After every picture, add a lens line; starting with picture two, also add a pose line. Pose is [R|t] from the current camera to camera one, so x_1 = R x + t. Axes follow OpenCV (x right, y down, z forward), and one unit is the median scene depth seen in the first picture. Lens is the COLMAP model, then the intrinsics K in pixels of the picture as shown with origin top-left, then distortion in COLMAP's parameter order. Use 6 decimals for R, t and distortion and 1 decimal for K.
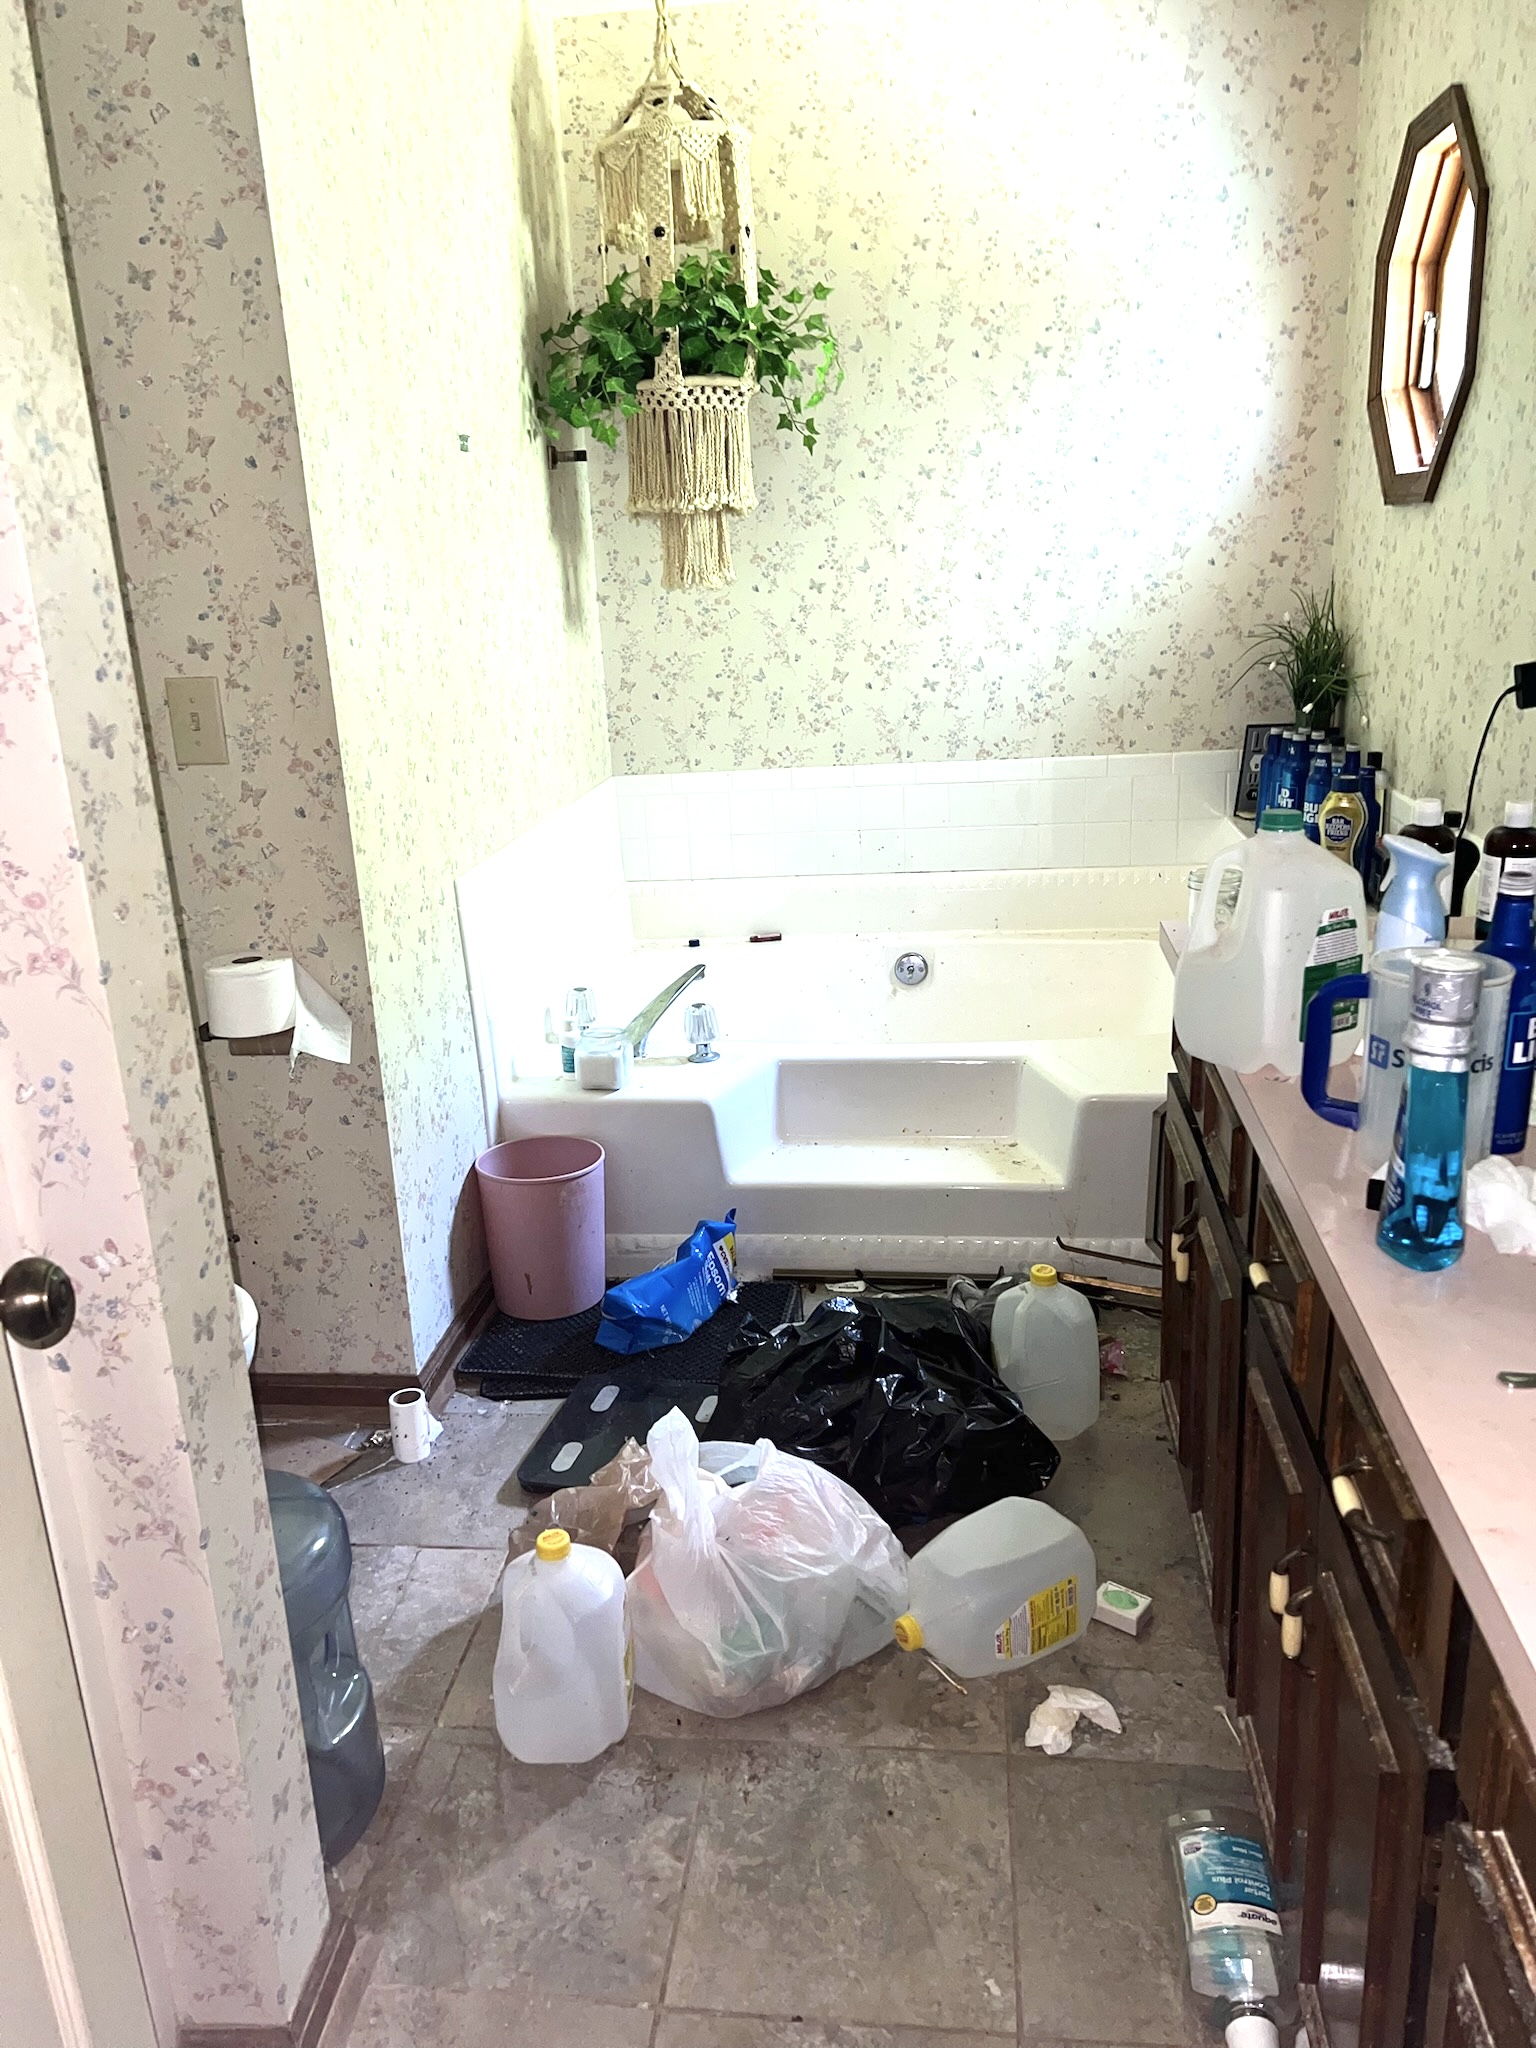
lens RADIAL K [[1579.7, 0, 740.9], [0, 1579.7, 1029.9], [0, 0, 1]] dist [0.058637, -0.063066]
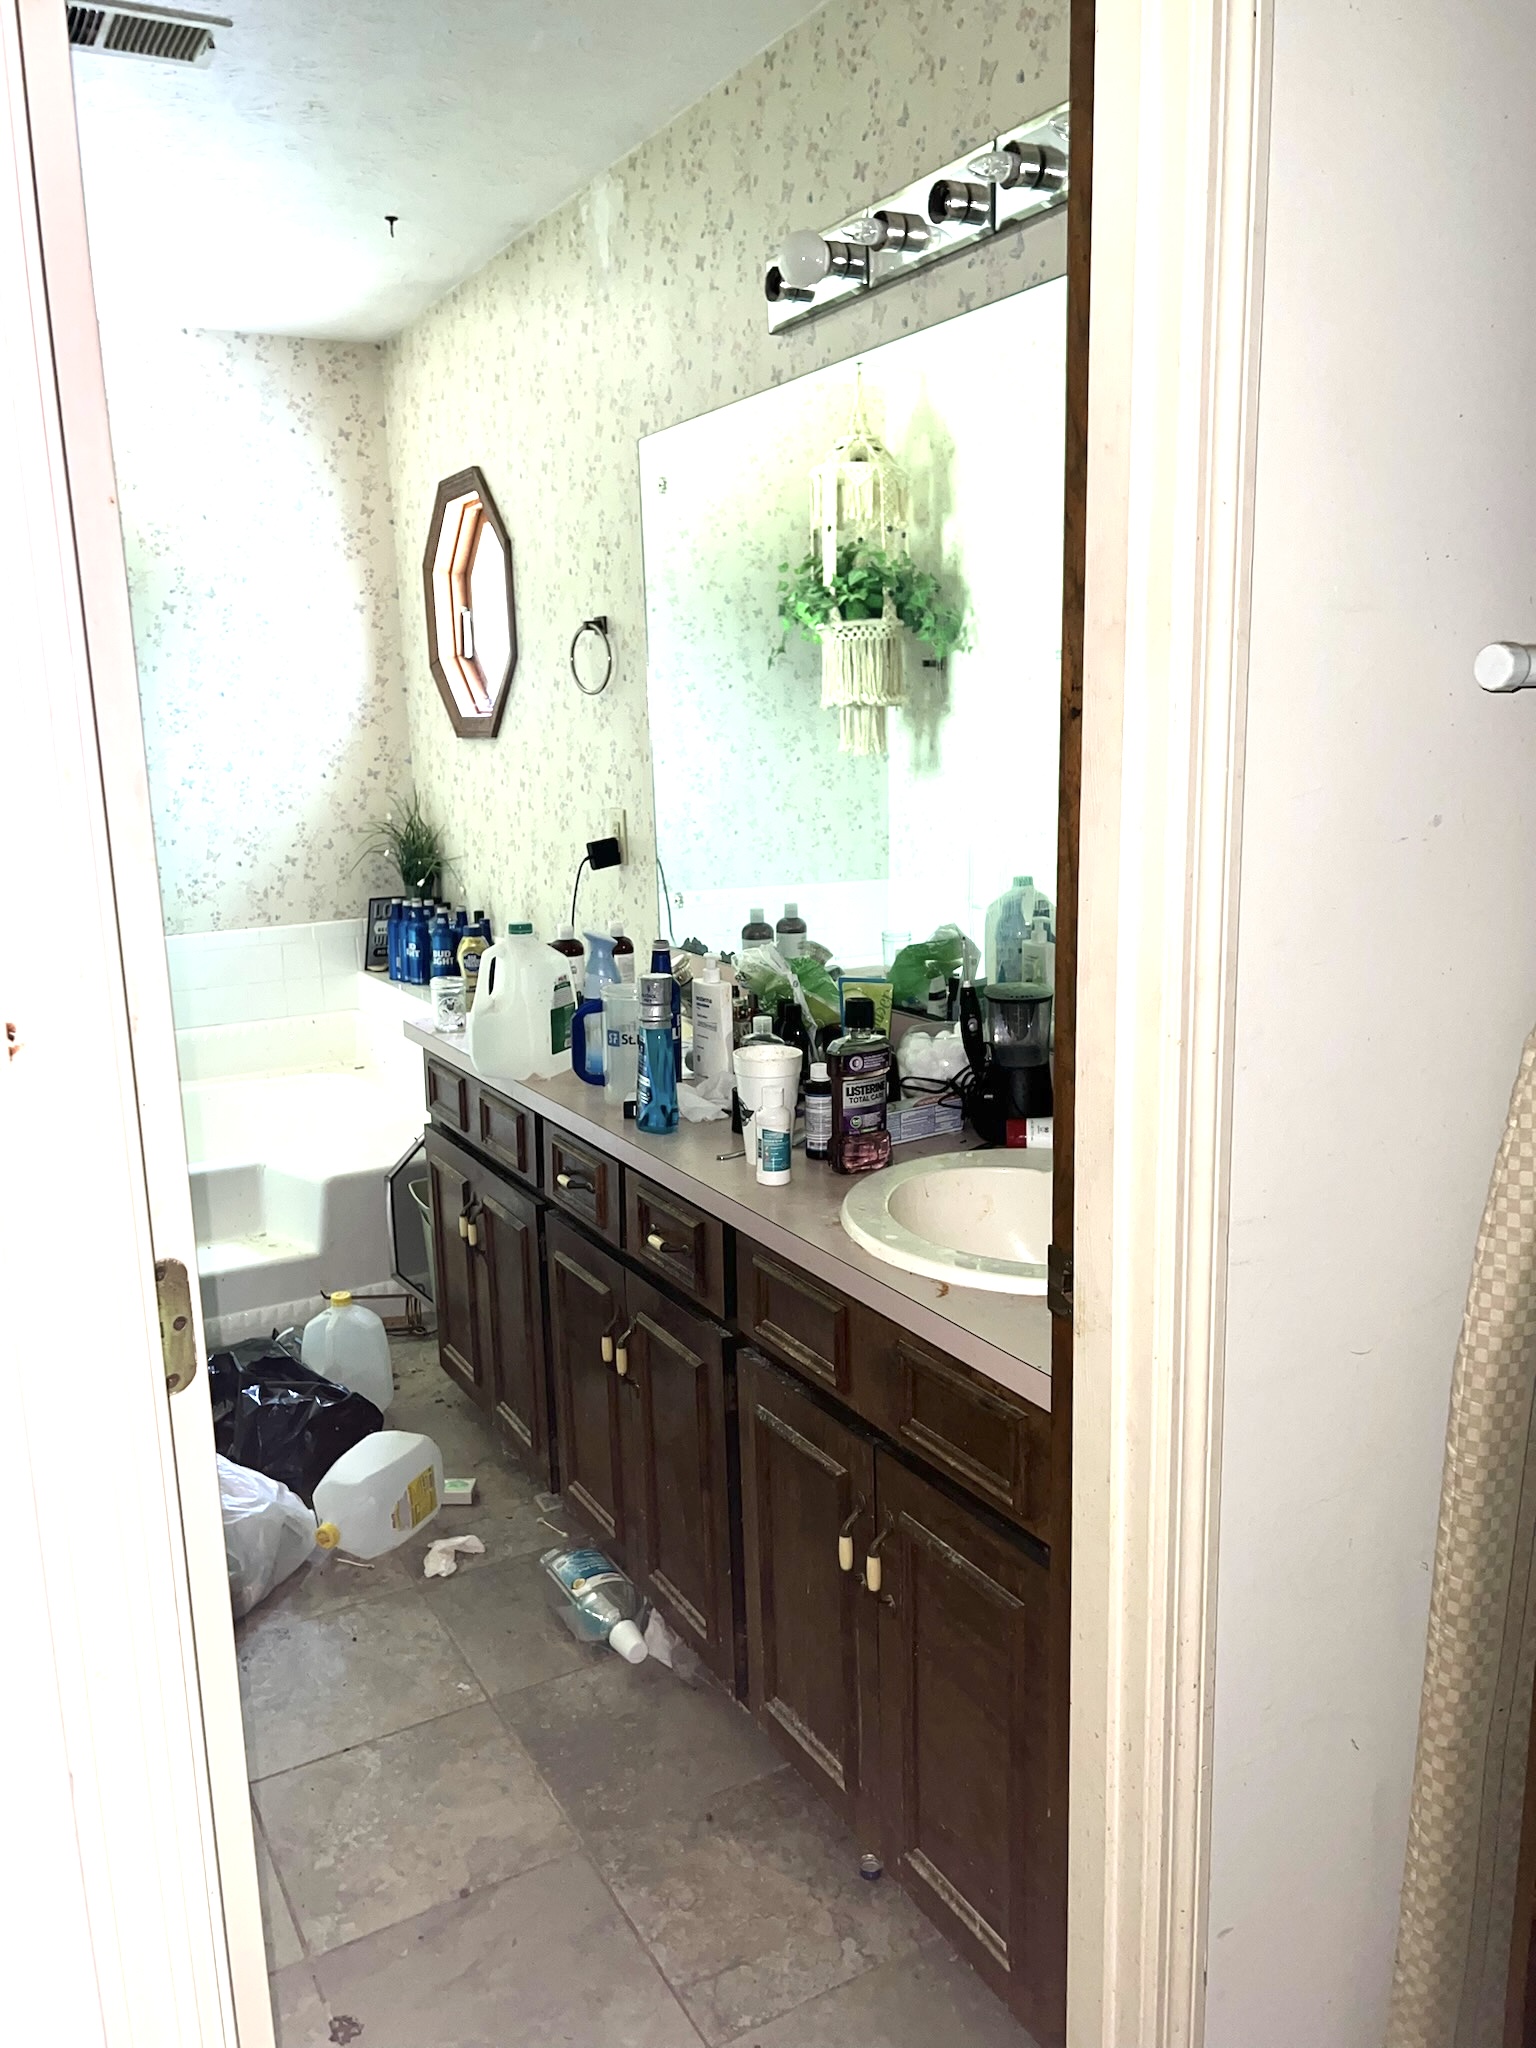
lens RADIAL K [[1579.7, 0, 740.9], [0, 1579.7, 1029.9], [0, 0, 1]] dist [0.058637, -0.063066]
pose [[0.815349, -0.089135, 0.572067, -0.199967], [0.159679, 0.984376, -0.074208, 0.062061], [-0.556515, 0.151853, 0.816843, -0.220135]]
